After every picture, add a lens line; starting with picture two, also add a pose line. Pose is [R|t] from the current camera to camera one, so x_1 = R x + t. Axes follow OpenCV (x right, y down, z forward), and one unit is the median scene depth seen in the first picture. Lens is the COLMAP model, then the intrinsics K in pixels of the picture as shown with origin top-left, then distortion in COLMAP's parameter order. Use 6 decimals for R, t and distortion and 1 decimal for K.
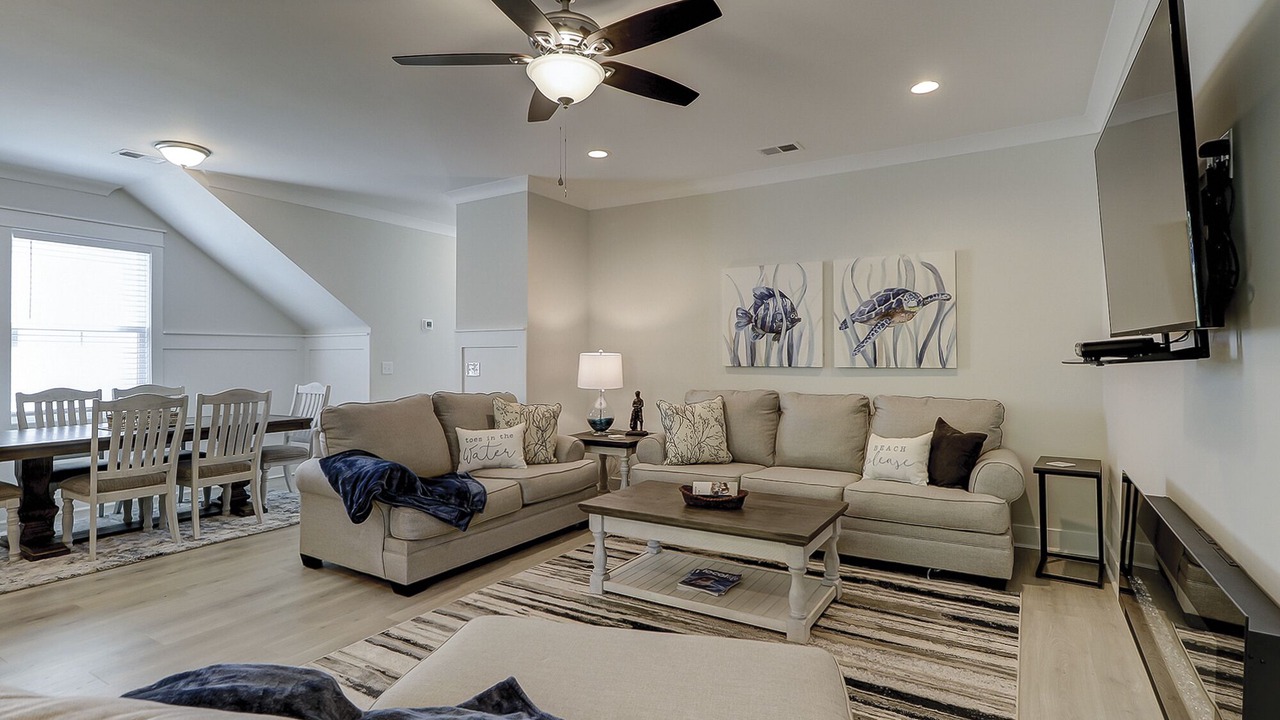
lens RADIAL K [[637.3, 0, 636.8], [0, 637.3, 334.1], [0, 0, 1]] dist [0.000521, 0.000019]
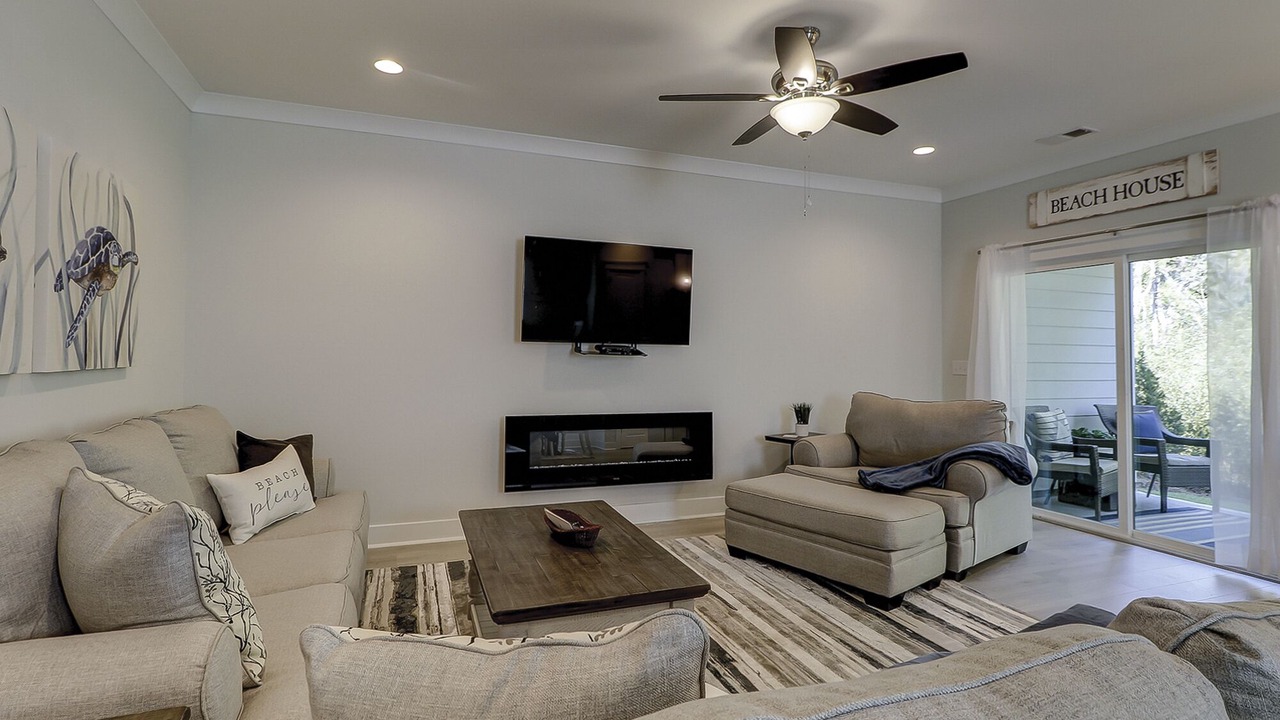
lens RADIAL K [[628.2, 0, 644.1], [0, 628.2, 353.0], [0, 0, 1]] dist [0.018323, 0.000151]
pose [[-0.789008, -0.006846, 0.614345, -0.295259], [-0.029776, 0.999189, -0.027107, 0.036716], [-0.613661, -0.039681, -0.788572, 1.066810]]
